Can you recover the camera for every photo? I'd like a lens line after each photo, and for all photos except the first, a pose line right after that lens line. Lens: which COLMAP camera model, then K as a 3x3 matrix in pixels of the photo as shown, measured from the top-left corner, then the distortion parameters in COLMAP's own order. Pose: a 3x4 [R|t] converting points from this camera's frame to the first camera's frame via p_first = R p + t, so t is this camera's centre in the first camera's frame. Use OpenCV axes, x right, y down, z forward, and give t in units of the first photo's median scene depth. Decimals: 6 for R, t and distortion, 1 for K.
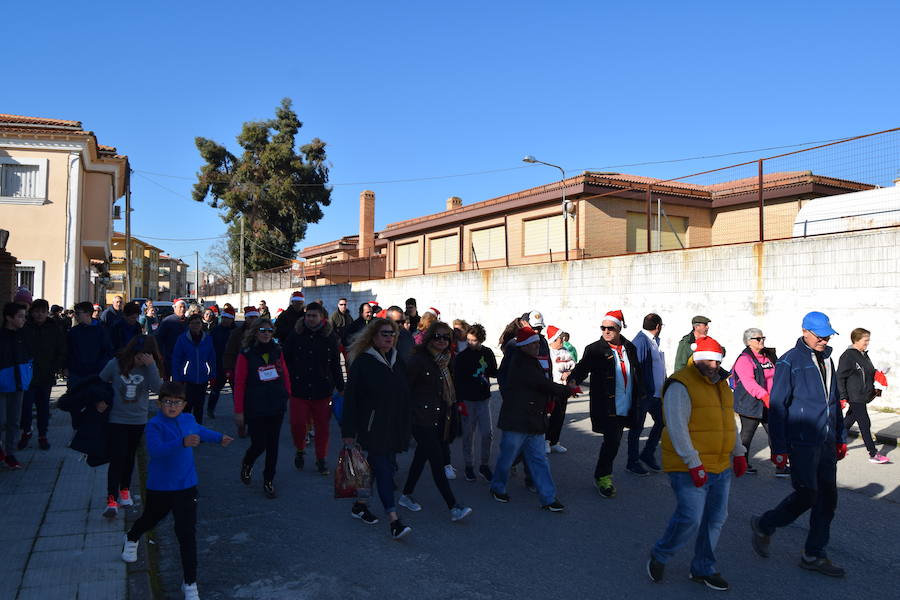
lens RADIAL K [[714.7, 0, 545.0], [0, 714.7, 278.6], [0, 0, 1]] dist [-0.080496, 0.028636]
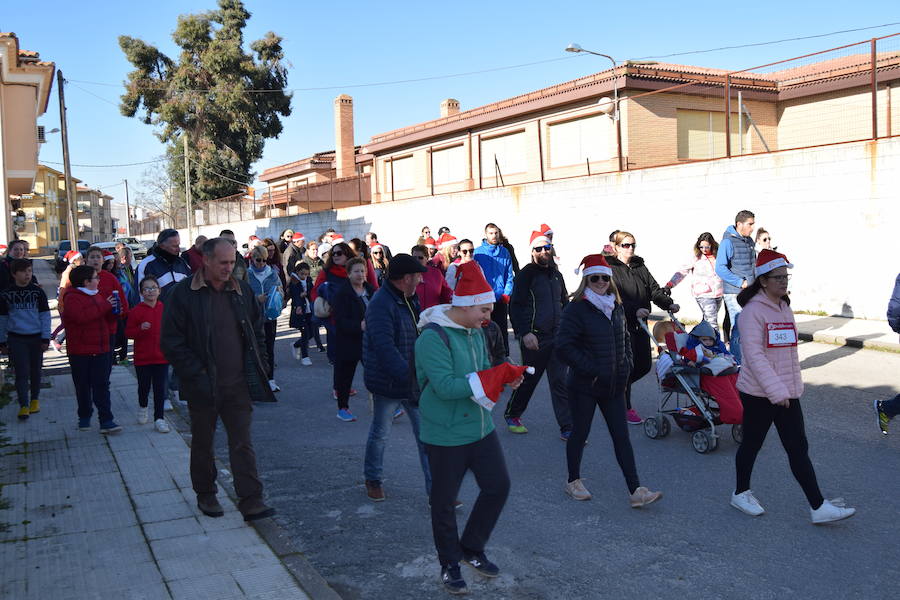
lens RADIAL K [[864.0, 0, 449.2], [0, 864.0, 291.1], [0, 0, 1]] dist [-0.052722, 0.000000]
pose [[0.999148, -0.040524, 0.007771, -0.166021], [0.039492, 0.993738, 0.104521, 0.000705], [-0.011958, -0.104125, 0.994492, -0.005606]]
